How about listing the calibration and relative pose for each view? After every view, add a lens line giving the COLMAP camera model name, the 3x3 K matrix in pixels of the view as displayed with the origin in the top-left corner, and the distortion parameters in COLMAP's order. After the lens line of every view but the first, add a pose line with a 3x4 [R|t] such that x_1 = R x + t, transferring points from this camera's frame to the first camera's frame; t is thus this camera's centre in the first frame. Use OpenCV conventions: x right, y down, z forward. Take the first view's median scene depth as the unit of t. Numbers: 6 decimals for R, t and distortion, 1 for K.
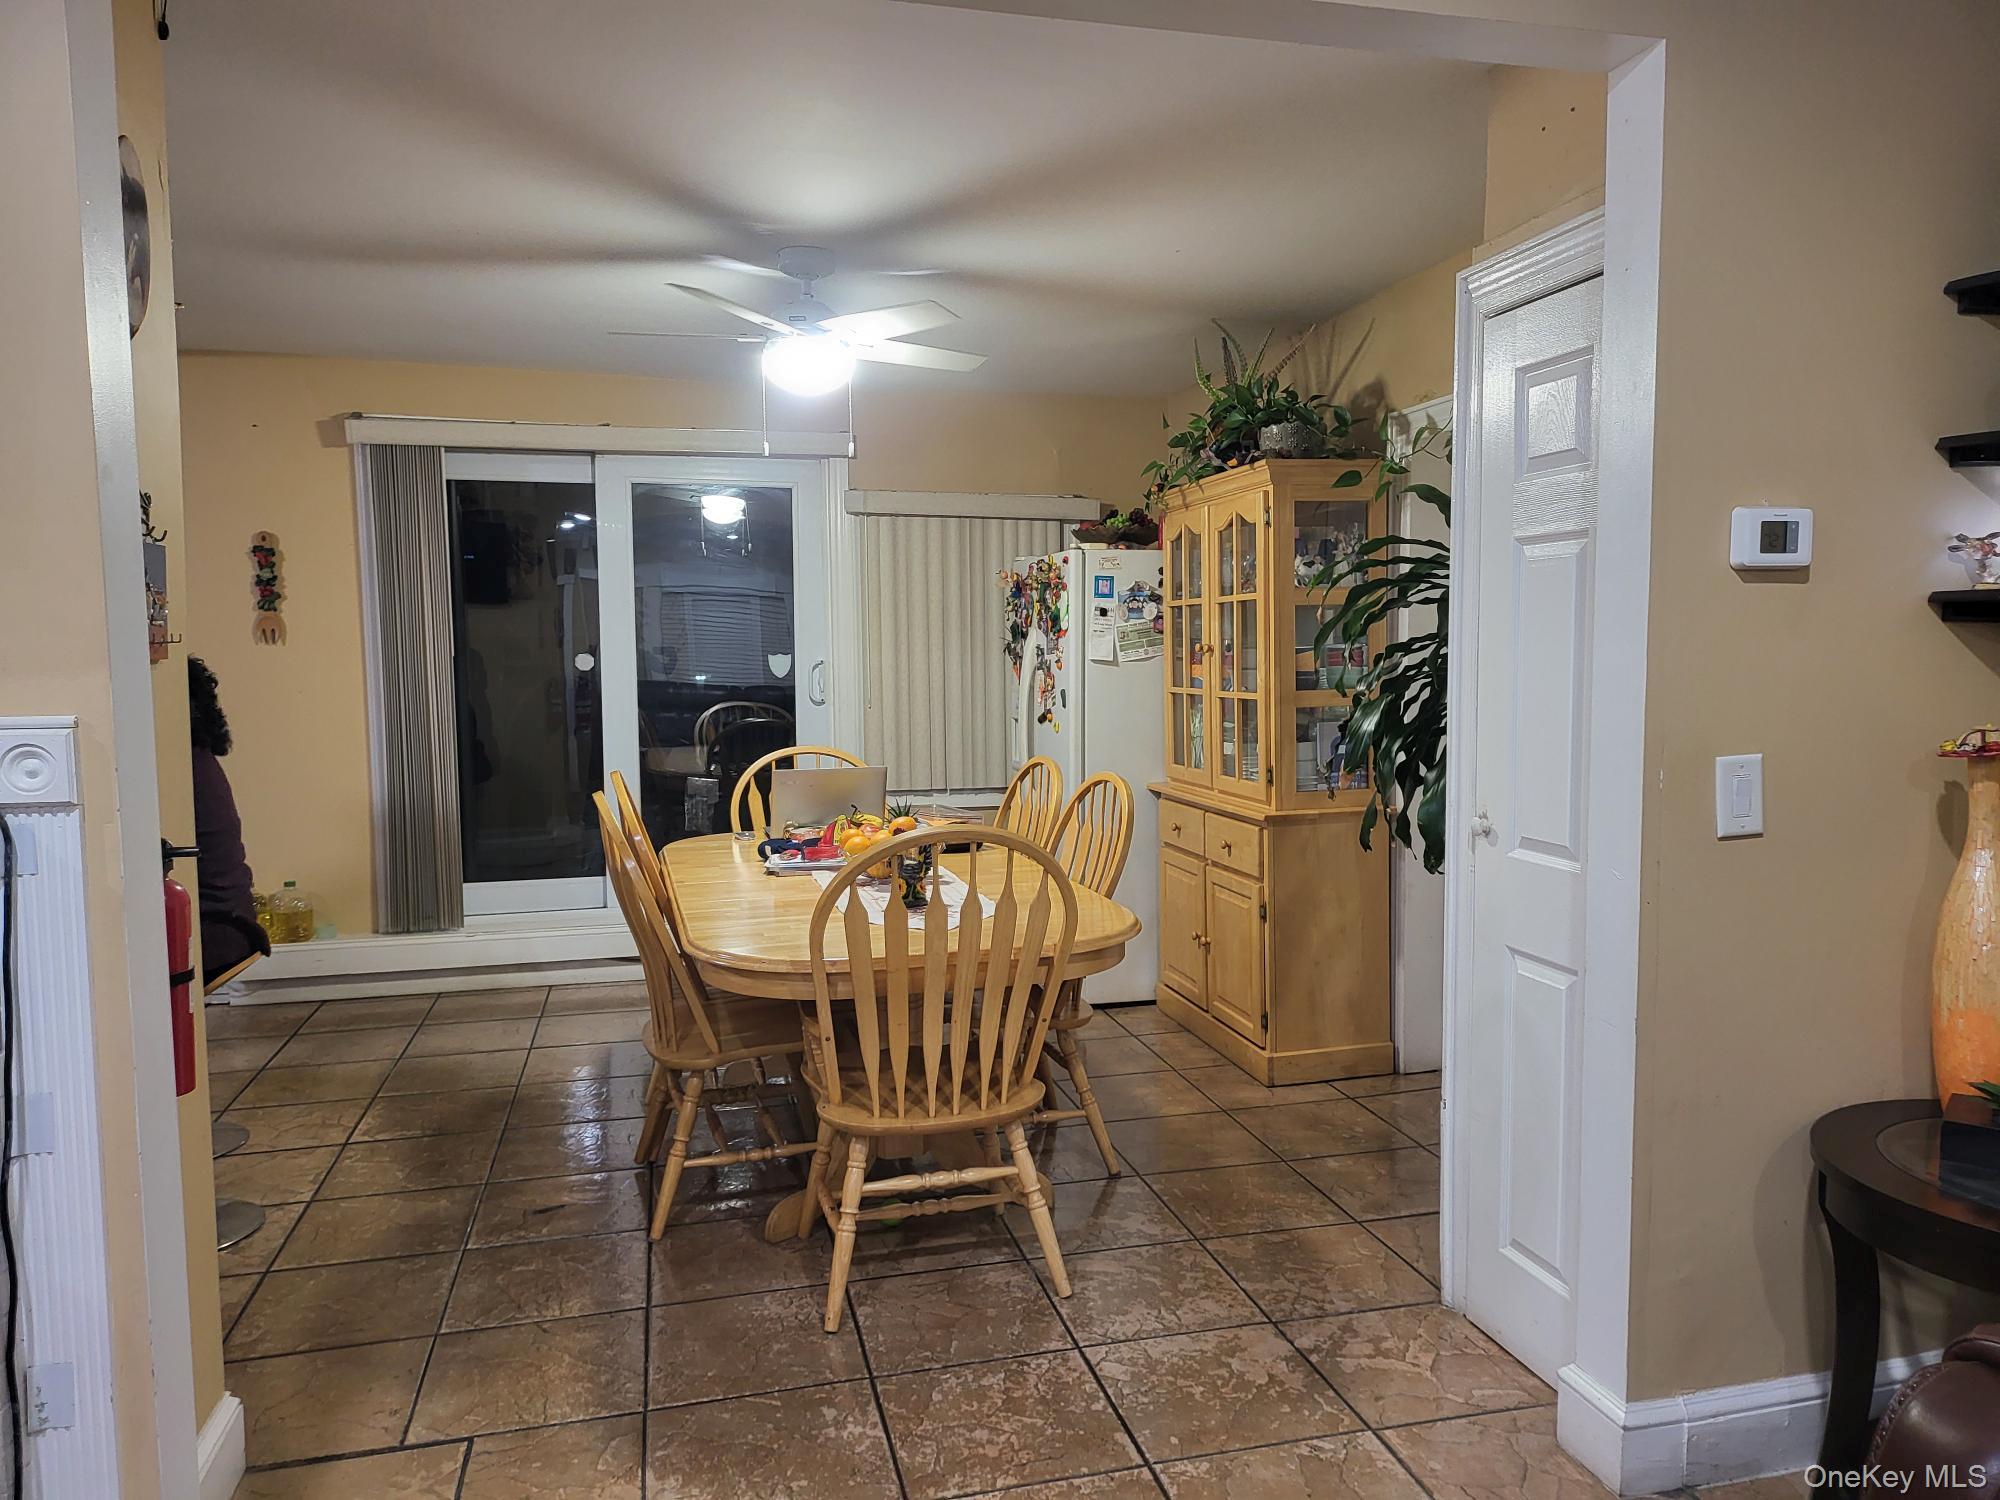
lens RADIAL K [[1411.1, 0, 1030.6], [0, 1411.1, 757.5], [0, 0, 1]] dist [0.010441, 0.004132]
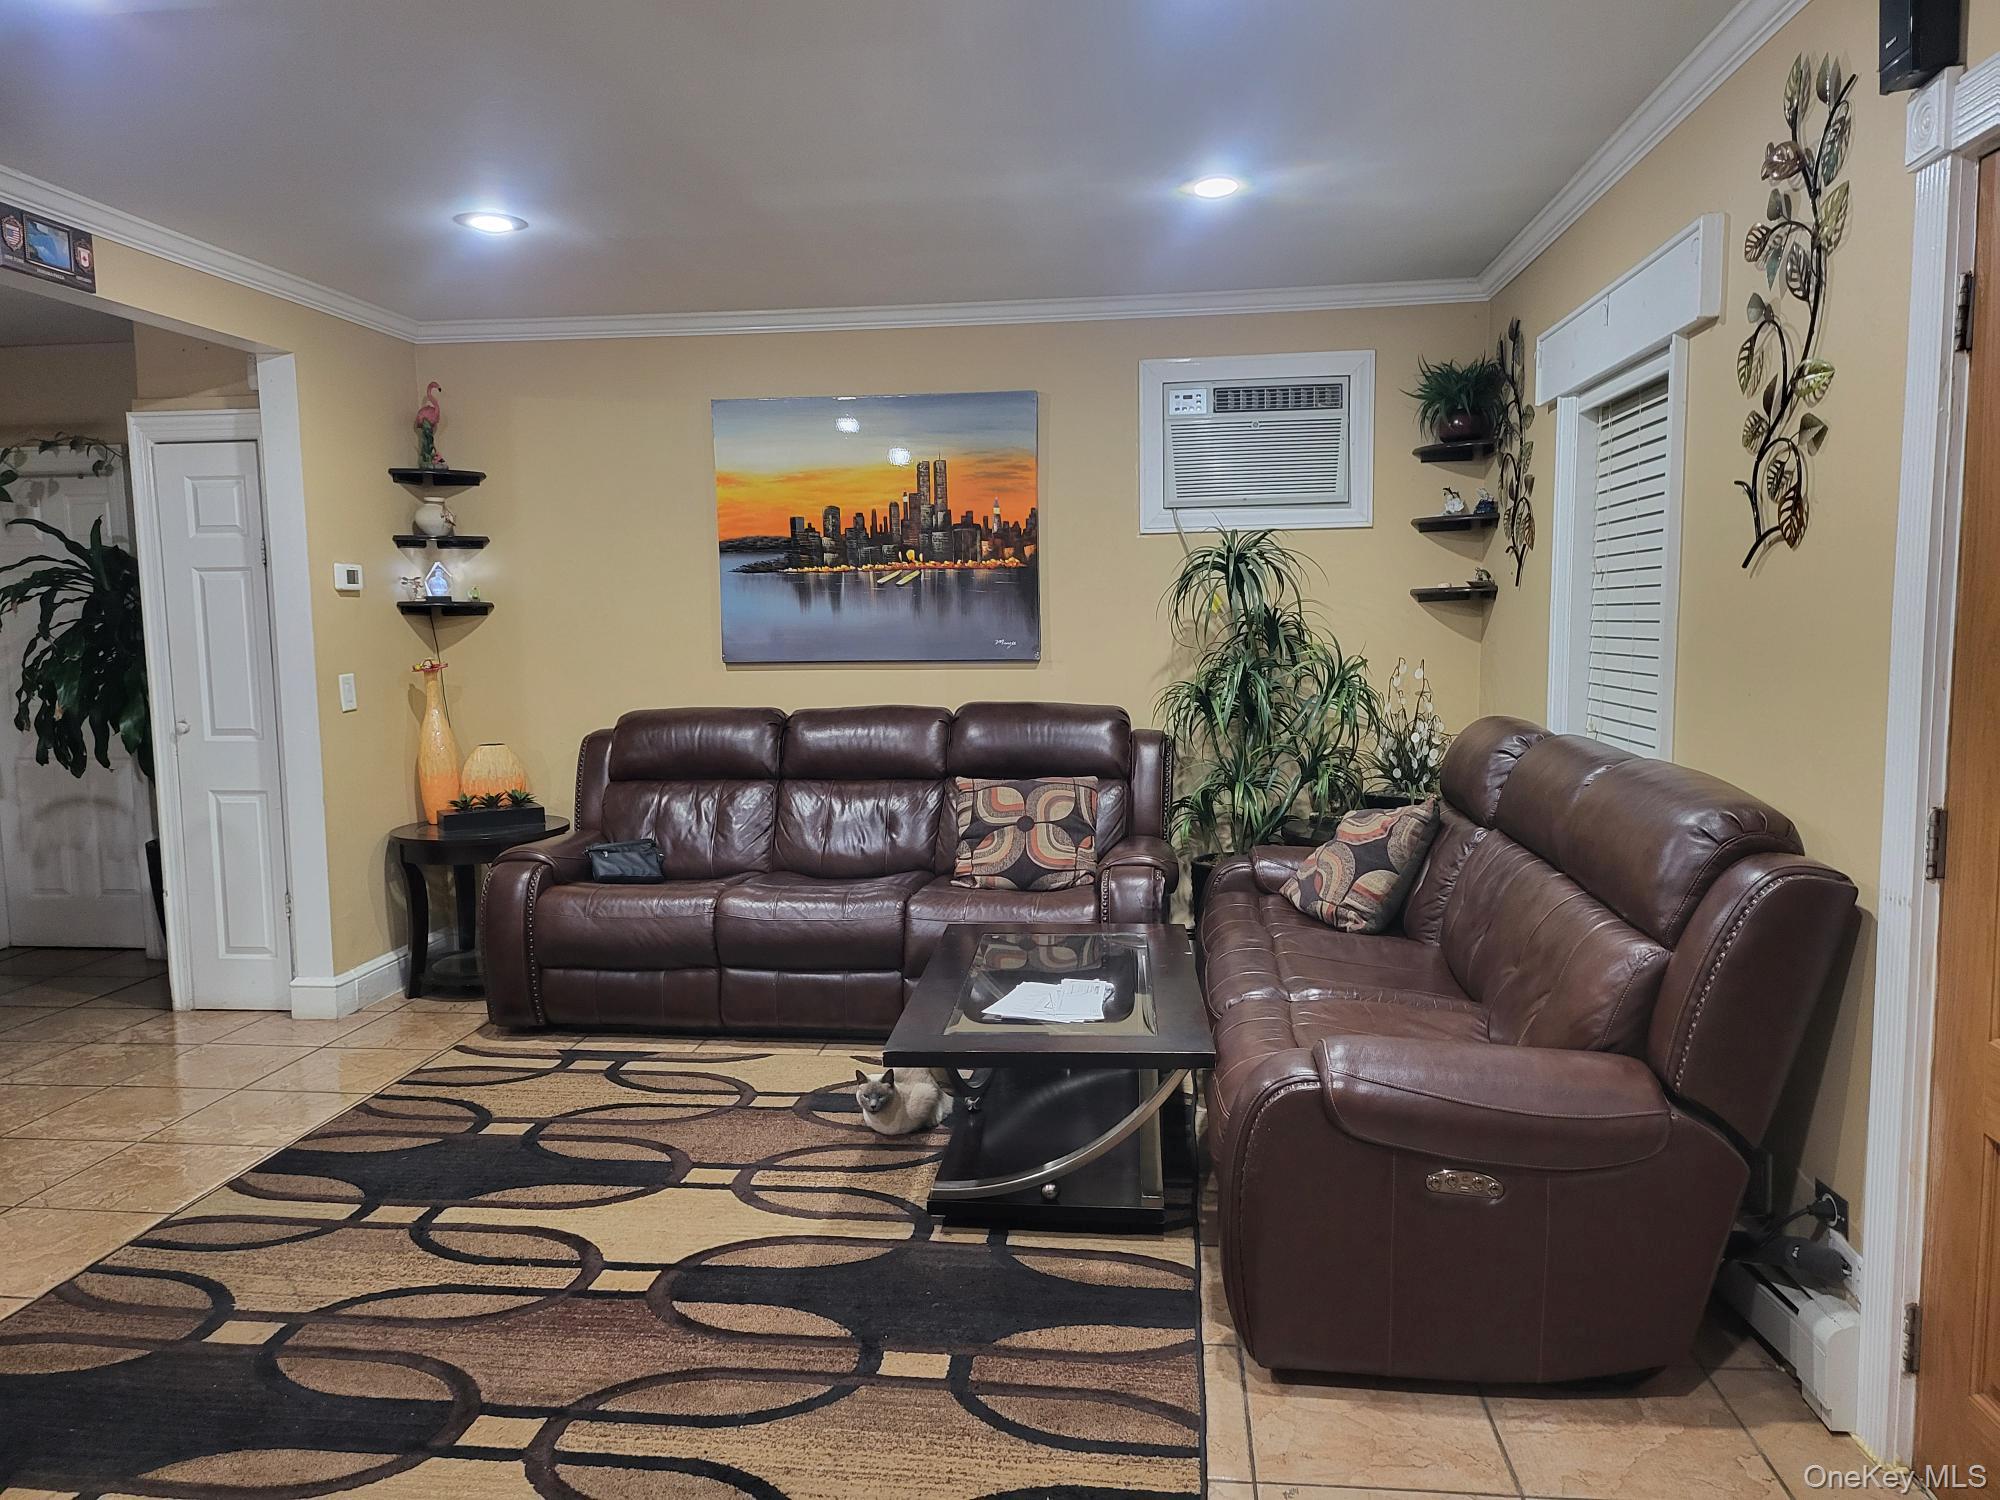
lens RADIAL K [[1398.0, 0, 1008.0], [0, 1398.0, 734.4], [0, 0, 1]] dist [0.066097, -0.069587]
pose [[0.367896, -0.078928, 0.926511, -1.143862], [0.091307, 0.994642, 0.048476, 0.076790], [-0.925373, 0.066763, 0.373132, -0.757980]]
